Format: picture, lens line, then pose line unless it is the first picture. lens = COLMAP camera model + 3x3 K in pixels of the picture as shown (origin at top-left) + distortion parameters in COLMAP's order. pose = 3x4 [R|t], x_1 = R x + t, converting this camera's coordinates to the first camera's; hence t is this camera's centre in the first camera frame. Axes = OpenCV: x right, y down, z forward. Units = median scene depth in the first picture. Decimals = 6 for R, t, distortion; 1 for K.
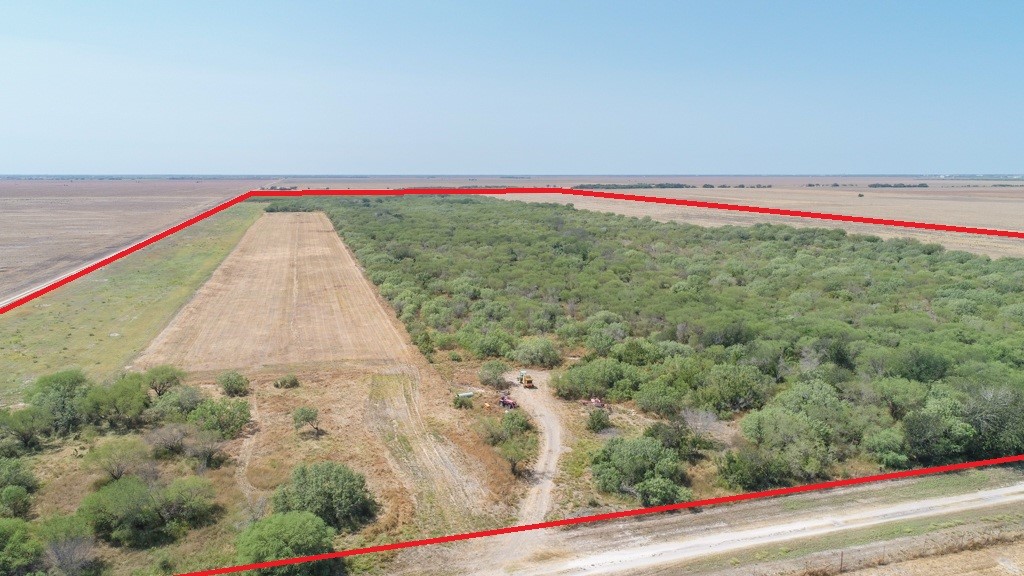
lens RADIAL K [[695.9, 0, 512.0], [0, 695.9, 288.0], [0, 0, 1]] dist [0.009389, 0.000326]
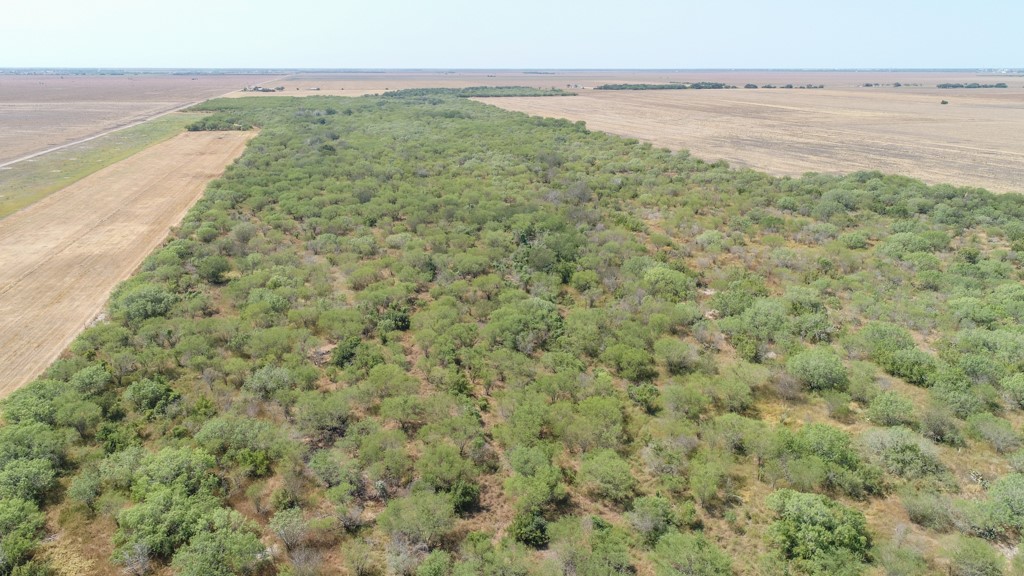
lens RADIAL K [[695.9, 0, 512.0], [0, 695.9, 288.0], [0, 0, 1]] dist [0.009389, 0.000326]
pose [[0.999351, 0.011569, -0.034105, 0.113536], [-0.006548, 0.989583, 0.143816, -0.156755], [0.035413, -0.143499, 0.989017, 0.684702]]
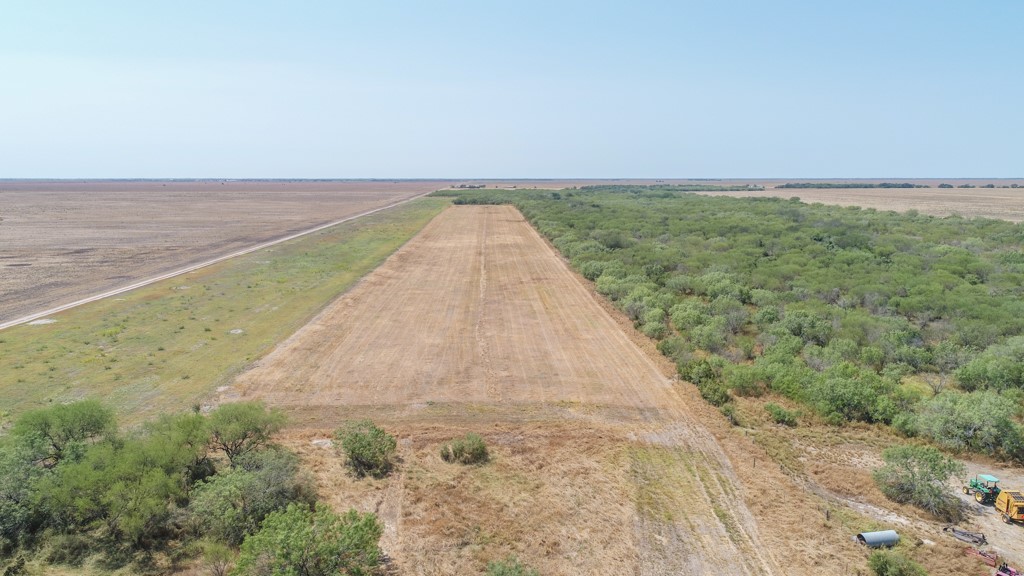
lens RADIAL K [[695.9, 0, 512.0], [0, 695.9, 288.0], [0, 0, 1]] dist [0.009389, 0.000326]
pose [[0.967010, 0.039775, -0.251614, -0.098886], [-0.041223, 0.999150, -0.000482, 0.009447], [0.251380, 0.010838, 0.967828, 0.305141]]
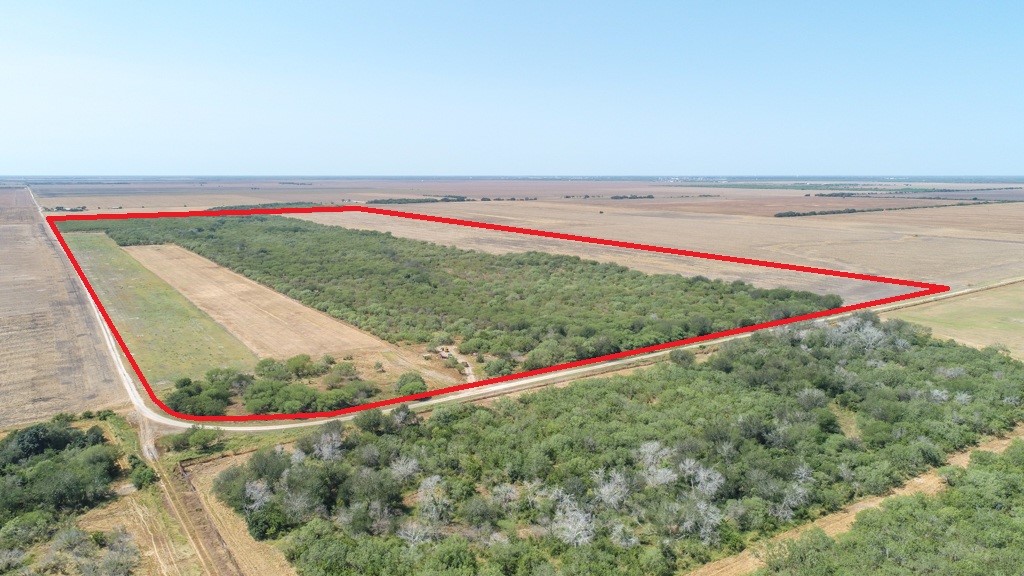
lens RADIAL K [[691.2, 0, 512.0], [0, 691.2, 288.0], [0, 0, 1]] dist [-0.000274, -0.000217]
pose [[0.950336, -0.051409, 0.306950, -0.297276], [0.051213, 0.998650, 0.008696, -0.057088], [-0.306983, 0.007456, 0.951686, -0.850890]]
